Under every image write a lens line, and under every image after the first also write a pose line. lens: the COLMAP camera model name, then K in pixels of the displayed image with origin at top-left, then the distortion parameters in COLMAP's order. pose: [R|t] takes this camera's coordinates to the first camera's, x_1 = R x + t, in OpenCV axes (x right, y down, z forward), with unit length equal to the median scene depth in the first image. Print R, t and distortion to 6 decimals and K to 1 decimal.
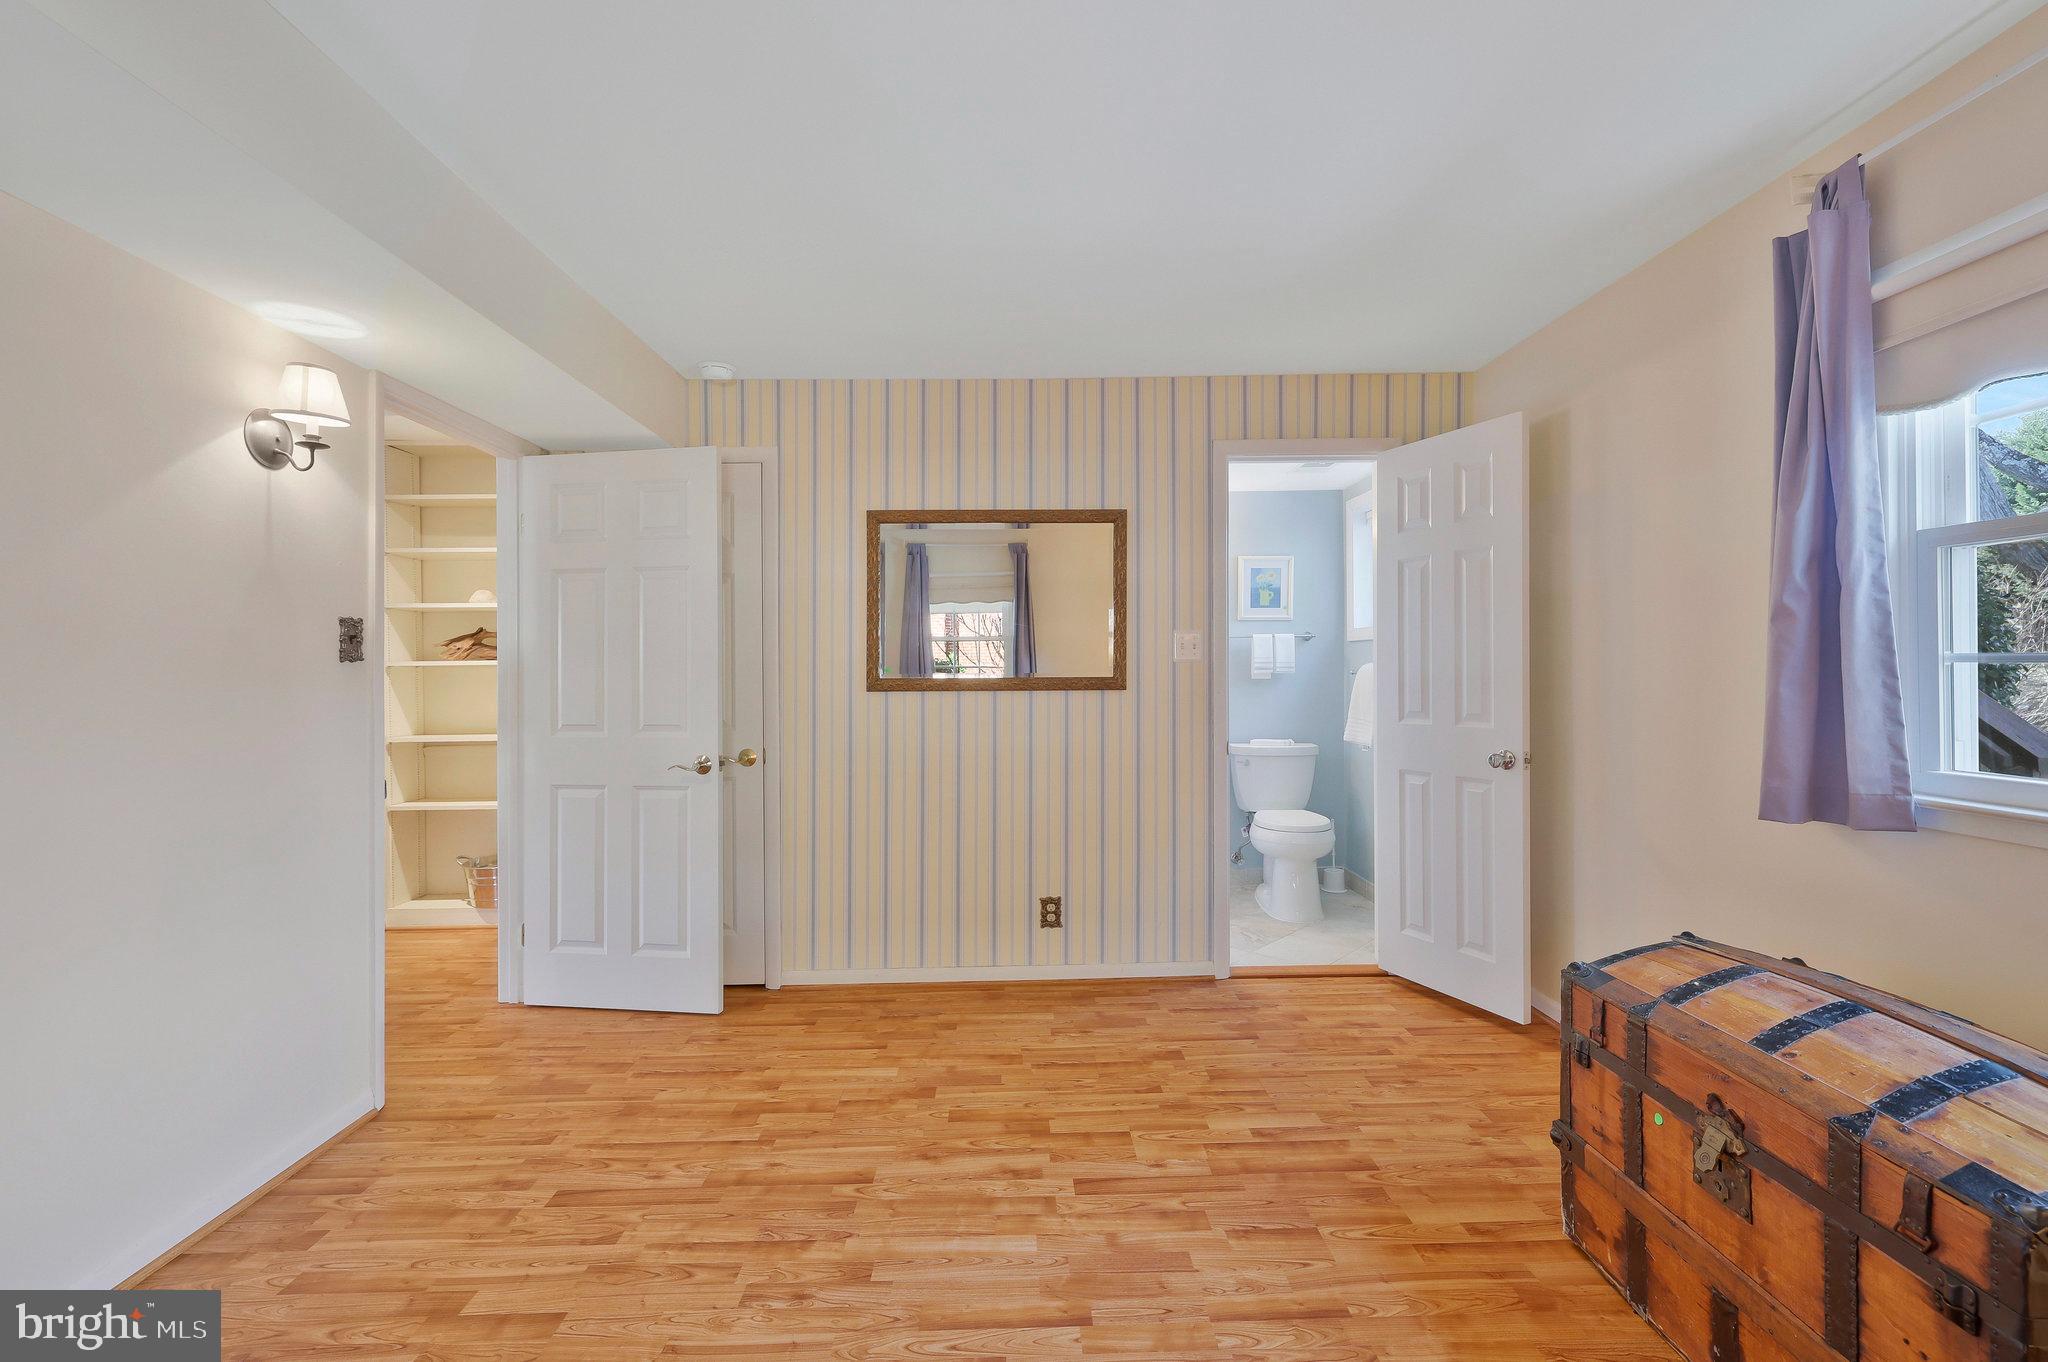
lens RADIAL K [[900.4, 0, 1025.9], [0, 900.4, 668.7], [0, 0, 1]] dist [0.000322, 0.000057]
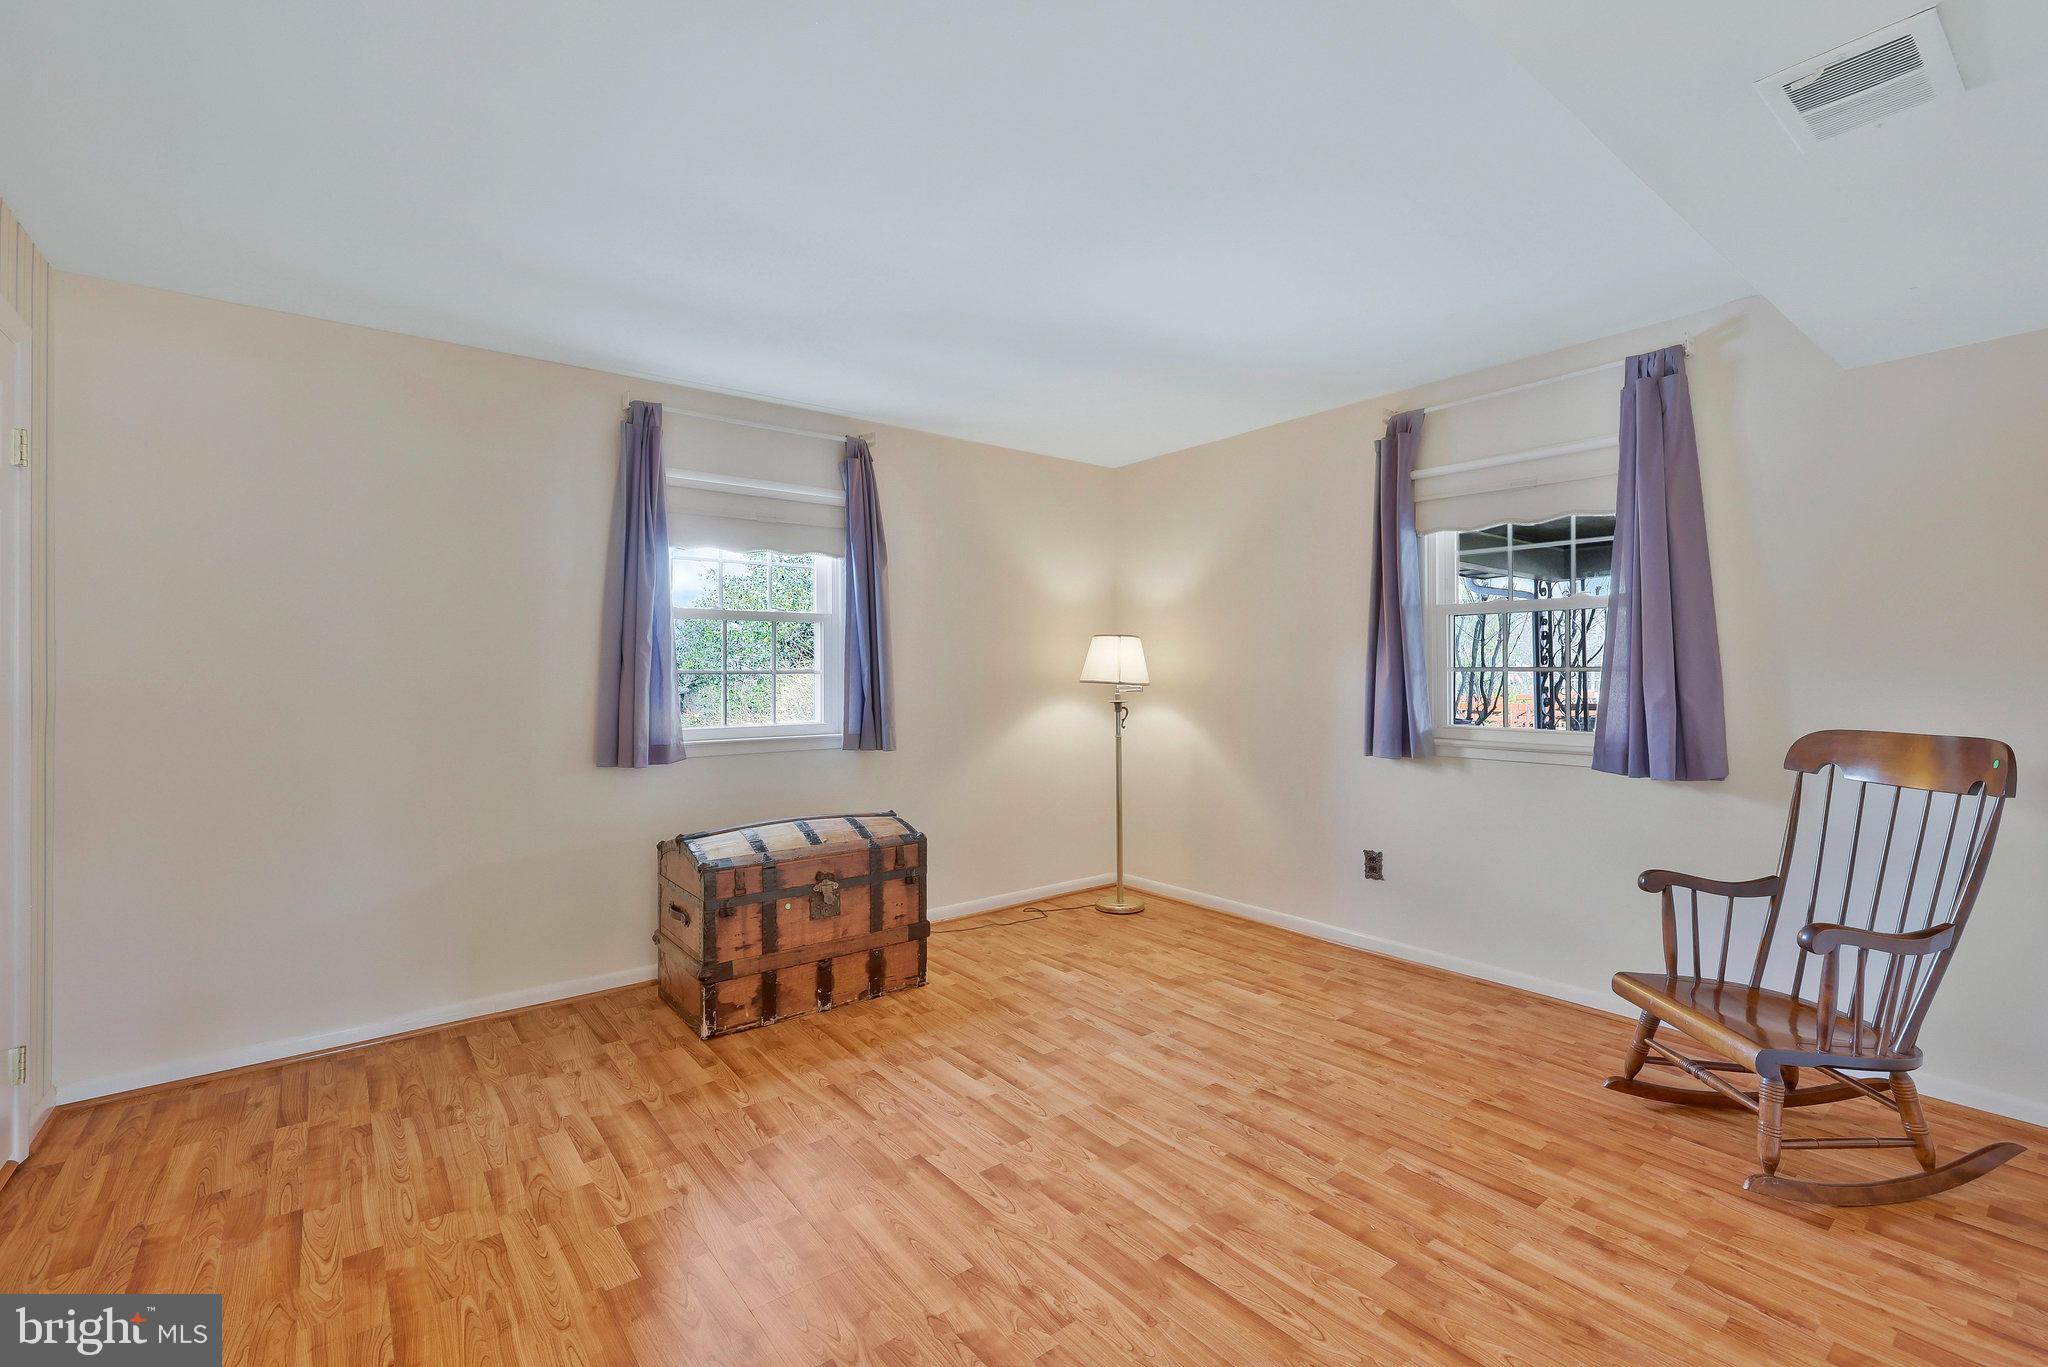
lens RADIAL K [[867.4, 0, 1029.0], [0, 867.4, 680.0], [0, 0, 1]] dist [0.001915, 0.000289]
pose [[-0.604118, 0.007195, 0.796863, -1.004644], [0.013911, 0.999902, 0.001518, 0.010914], [-0.796774, 0.012002, -0.604158, 1.539859]]
